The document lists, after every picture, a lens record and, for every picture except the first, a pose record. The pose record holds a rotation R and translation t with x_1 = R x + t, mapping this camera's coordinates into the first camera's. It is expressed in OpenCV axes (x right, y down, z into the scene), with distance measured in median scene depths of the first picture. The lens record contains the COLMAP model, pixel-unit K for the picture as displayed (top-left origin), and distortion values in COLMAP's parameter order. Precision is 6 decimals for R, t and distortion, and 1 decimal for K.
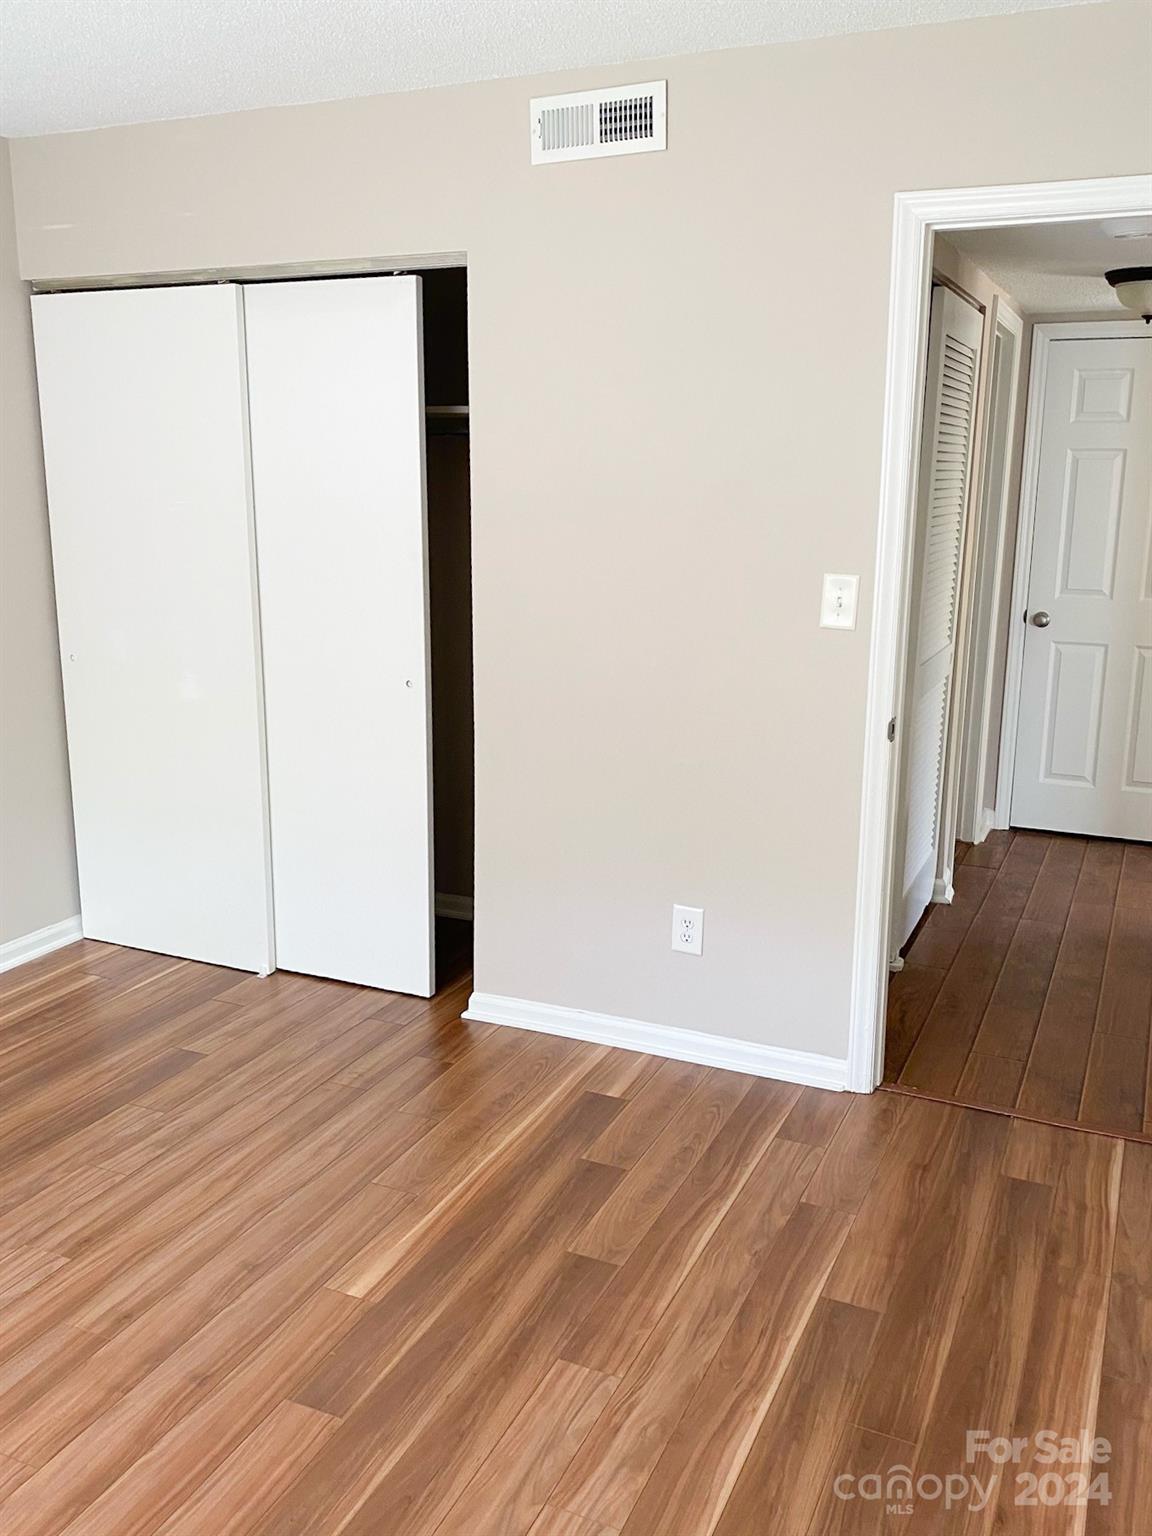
lens RADIAL K [[1372.5, 0, 576.0], [0, 1372.5, 768.0], [0, 0, 1]] dist [0.091651, -0.131076]
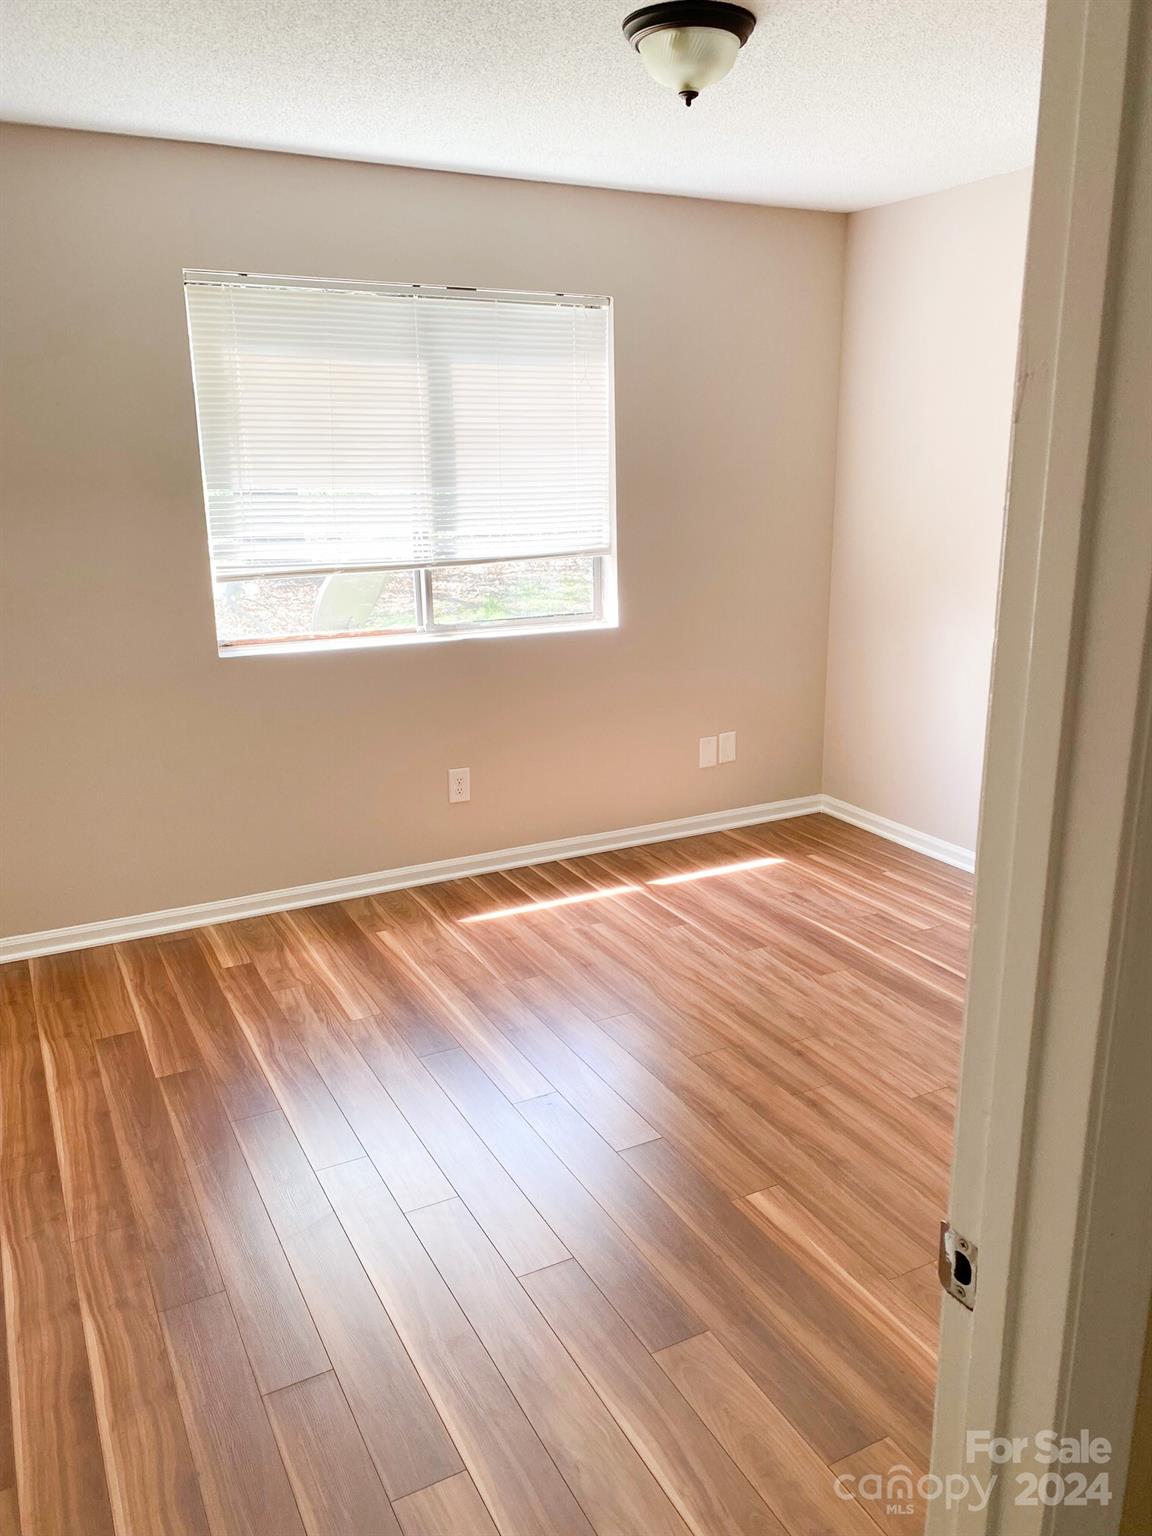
lens RADIAL K [[1124.8, 0, 576.0], [0, 1124.8, 768.0], [0, 0, 1]] dist [-0.004026, -0.001059]
pose [[-0.620298, 0.202217, -0.757852, 0.651255], [-0.163102, 0.911823, 0.376799, -0.306297], [0.767221, 0.357335, -0.532620, 1.469085]]
